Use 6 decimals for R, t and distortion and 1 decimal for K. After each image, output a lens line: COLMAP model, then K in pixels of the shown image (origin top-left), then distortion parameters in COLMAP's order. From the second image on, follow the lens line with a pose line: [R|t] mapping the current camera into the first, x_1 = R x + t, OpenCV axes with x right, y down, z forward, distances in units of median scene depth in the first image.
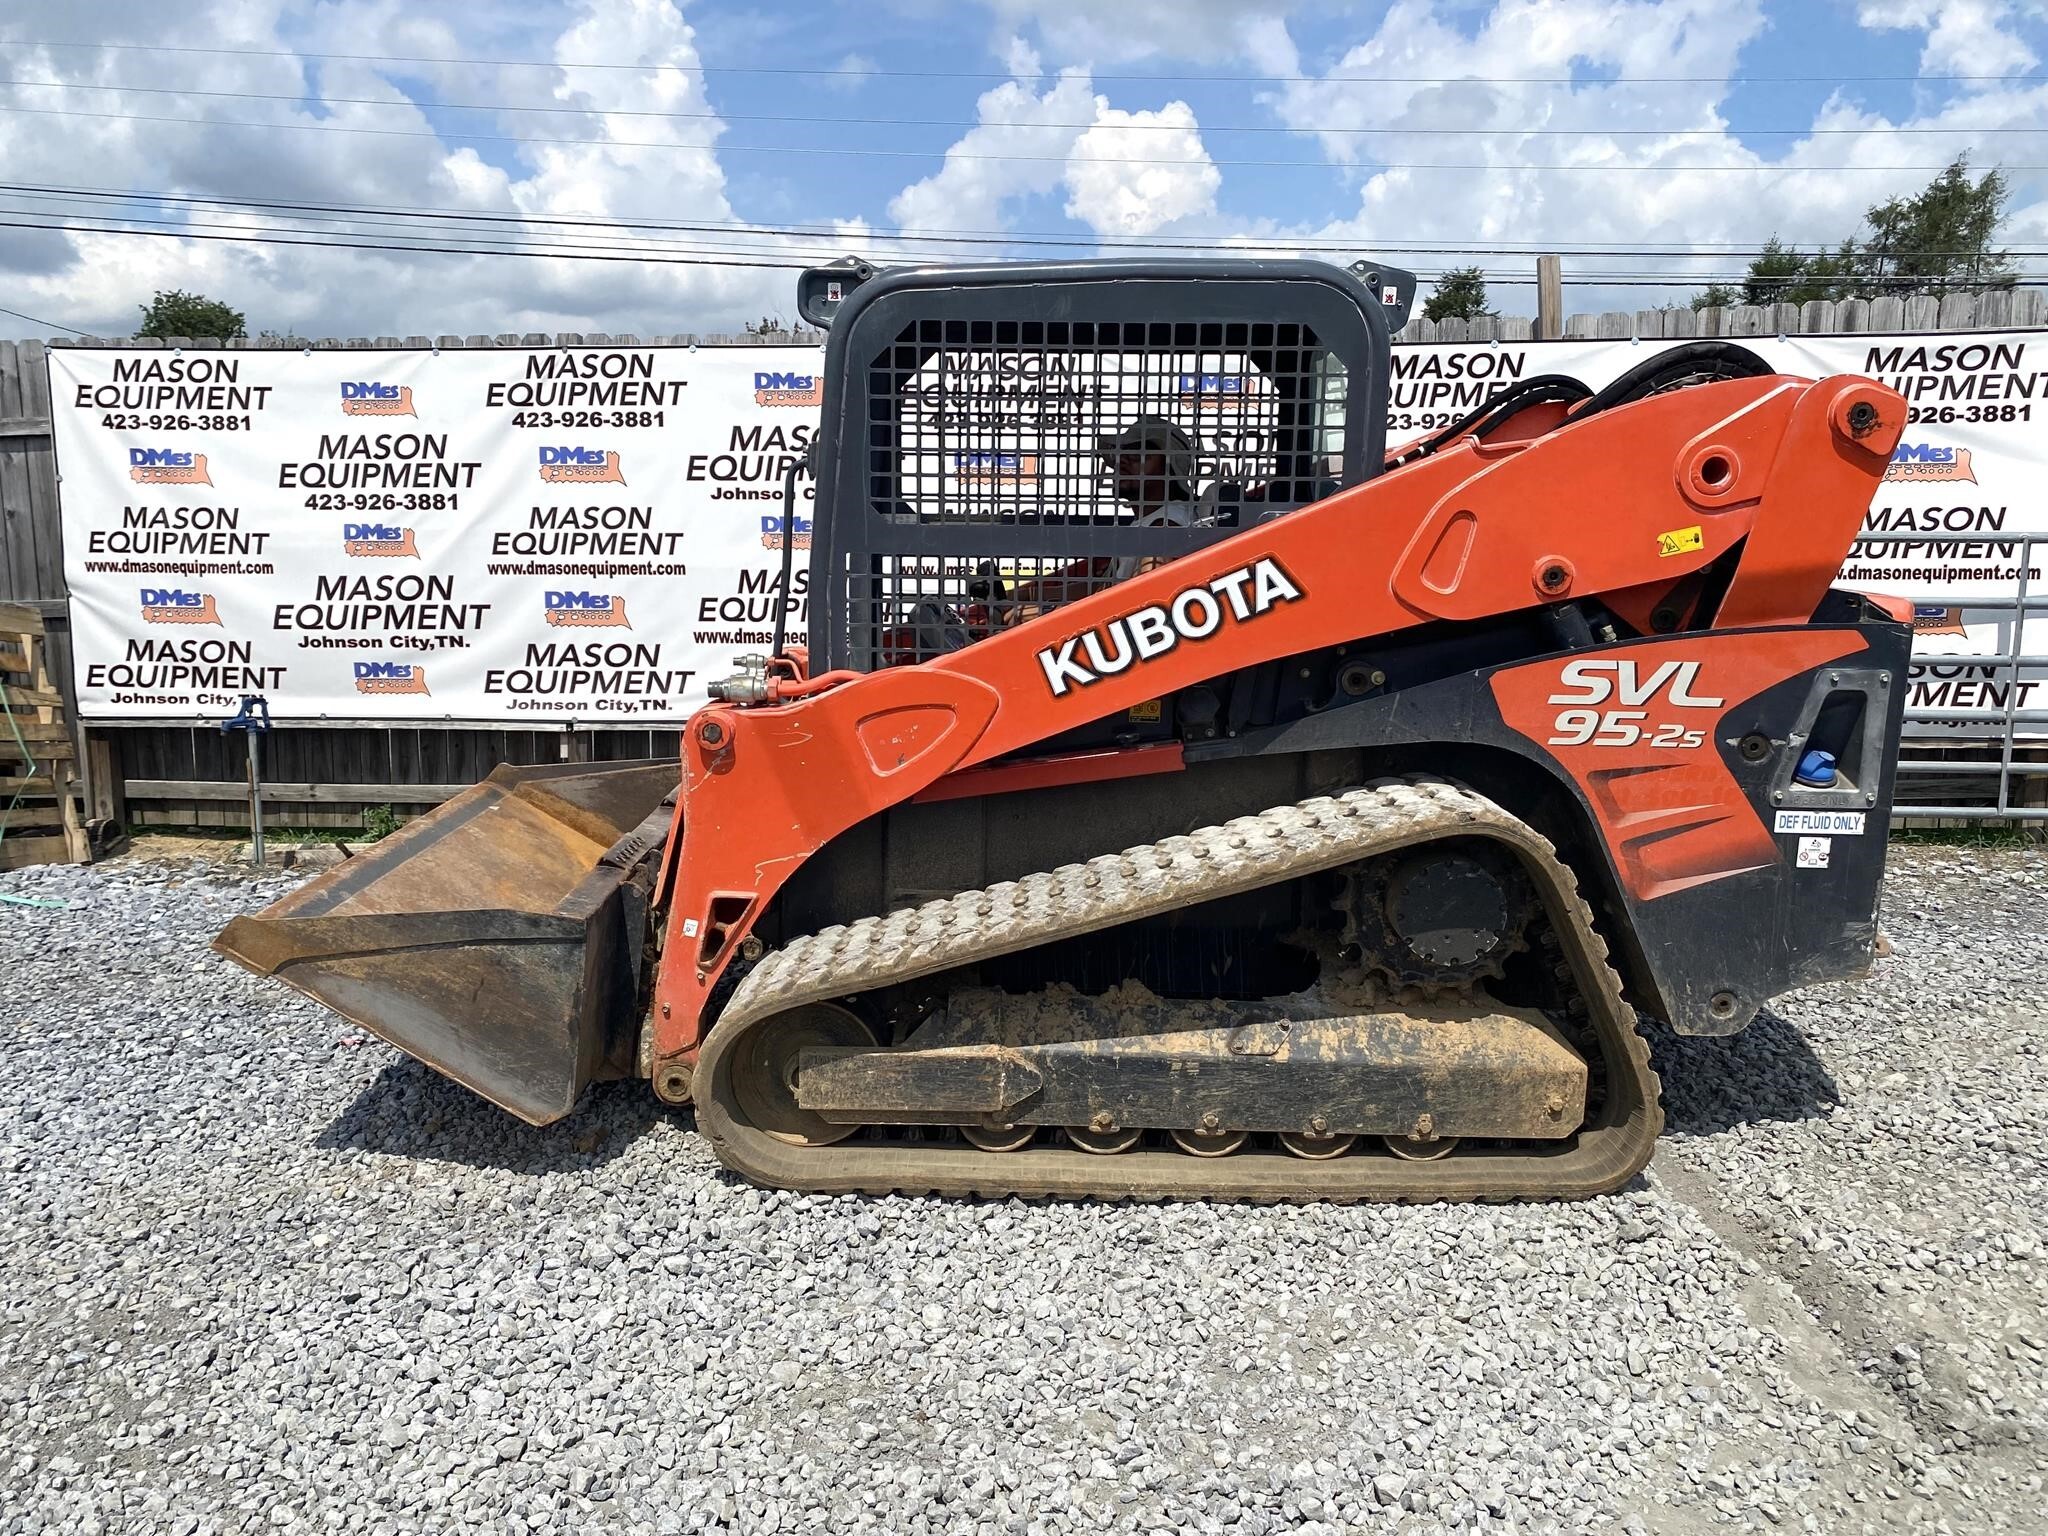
lens RADIAL K [[1569.1, 0, 1010.7], [0, 1569.1, 755.3], [0, 0, 1]] dist [0.013017, -0.003957]
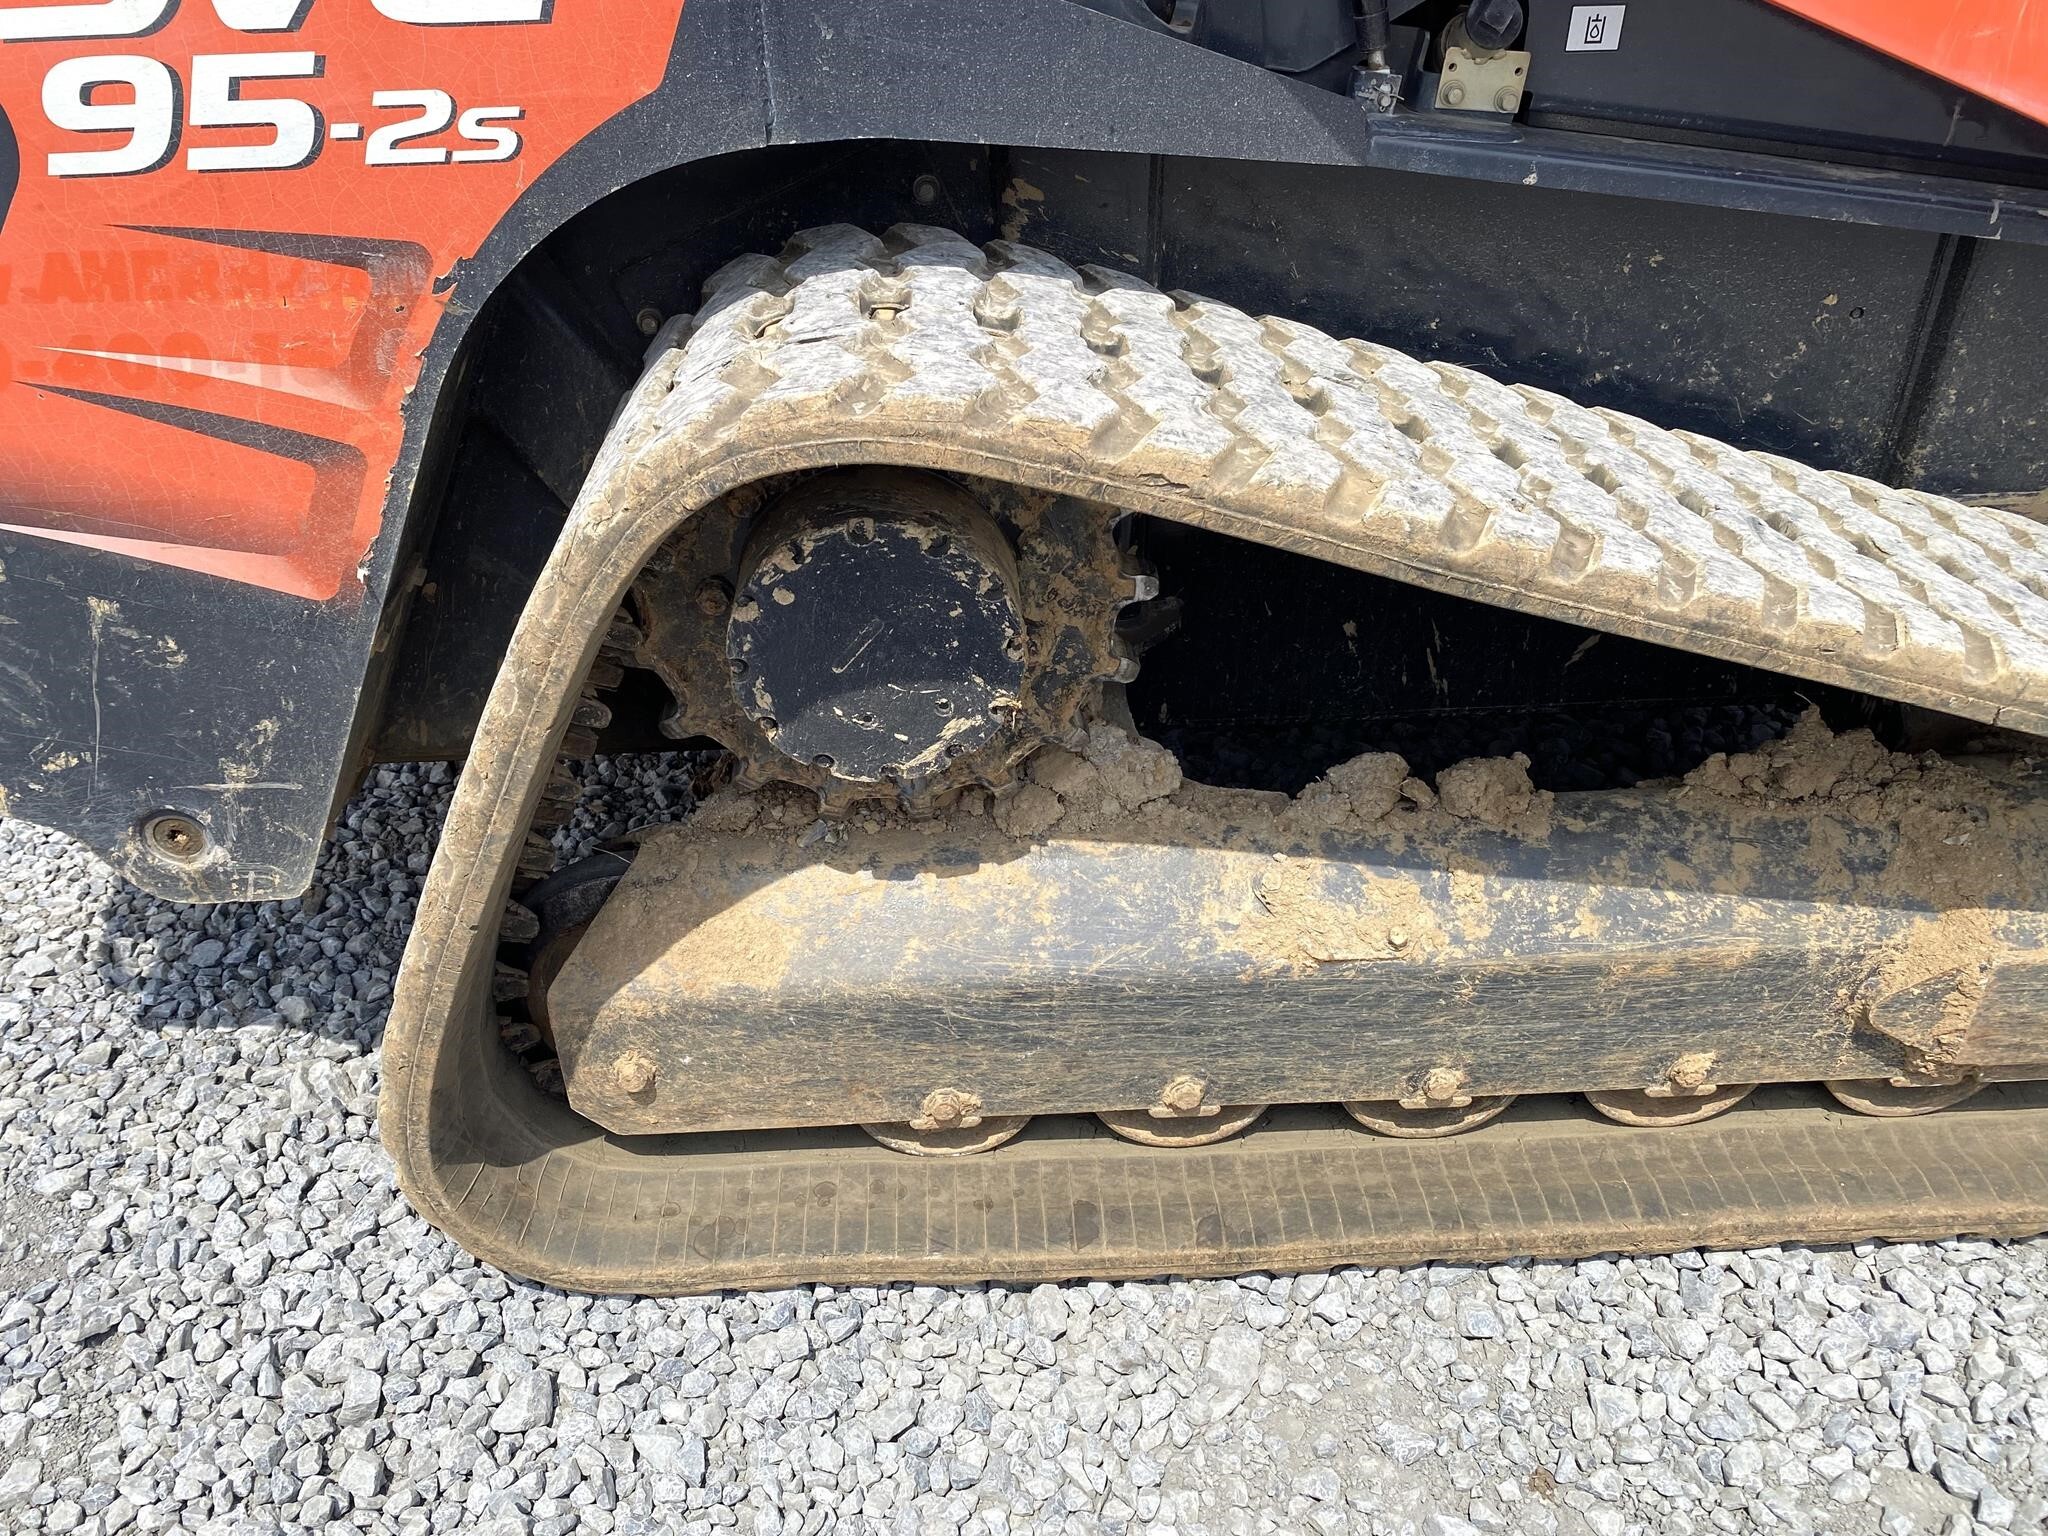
lens RADIAL K [[1556.5, 0, 989.5], [0, 1556.5, 745.0], [0, 0, 1]] dist [0.028829, -0.006642]
pose [[0.999554, -0.029758, -0.002343, -0.086973], [0.028344, 0.921578, 0.387156, 0.002940], [-0.009362, -0.387050, 0.922011, 0.244279]]
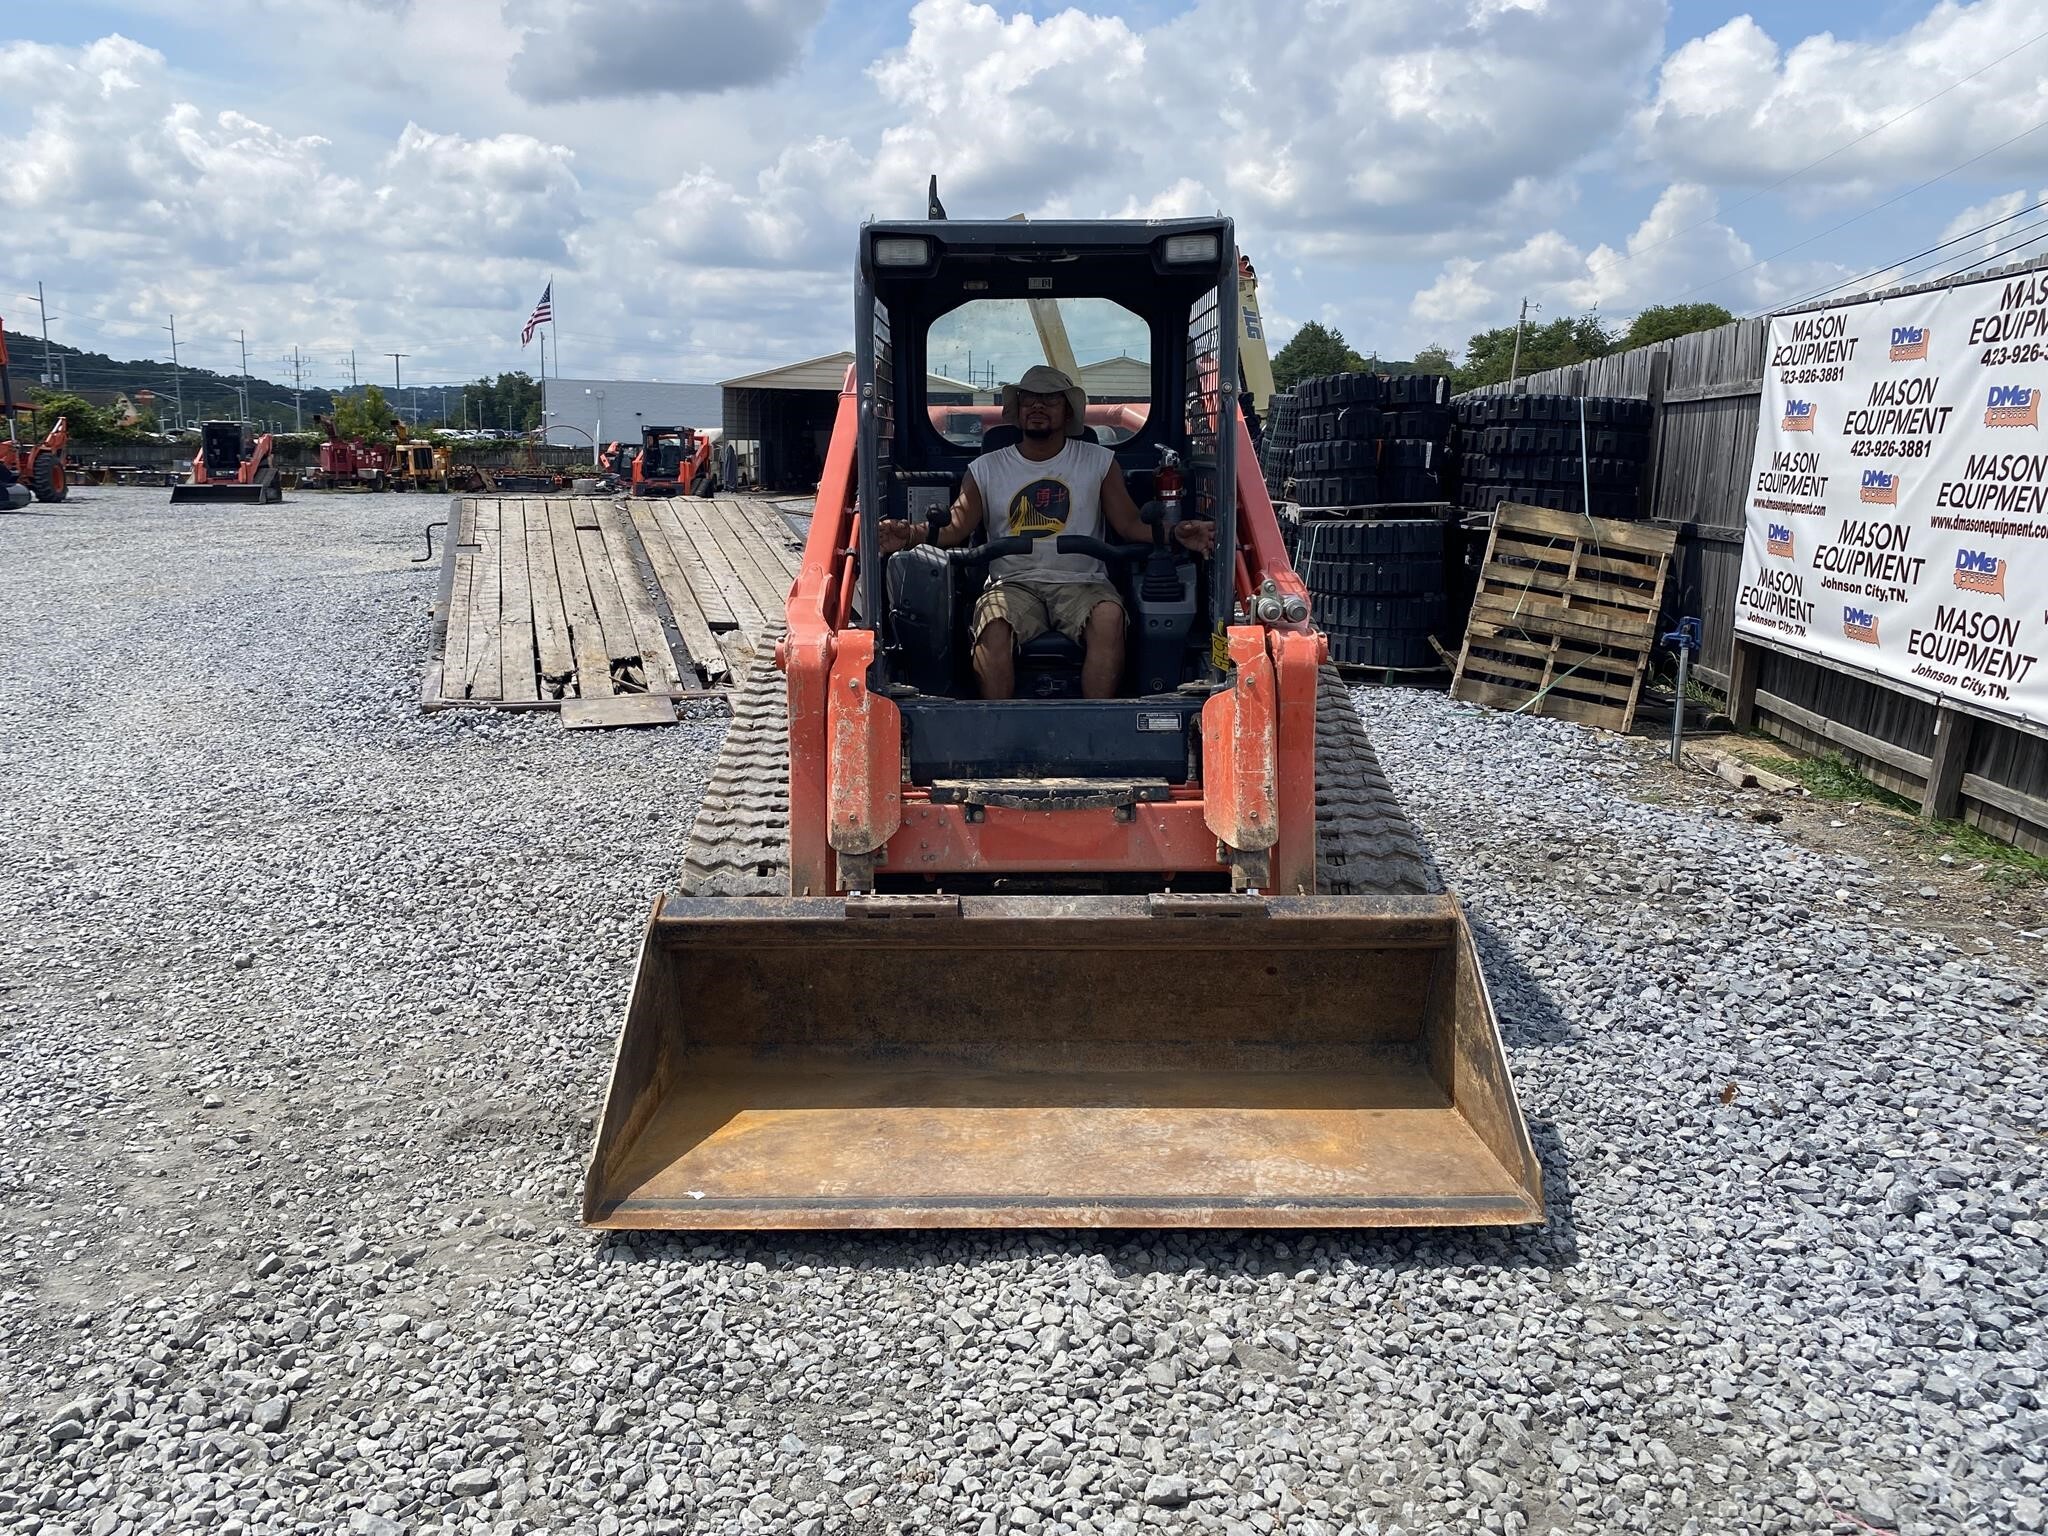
lens RADIAL K [[1566.0, 0, 1020.2], [0, 1566.0, 751.8], [0, 0, 1]] dist [0.007503, 0.004508]
pose [[-0.011059, 0.197100, -0.980321, 0.679212], [-0.173415, 0.965147, 0.196006, -0.083173], [0.984787, 0.172170, 0.023507, 0.516759]]
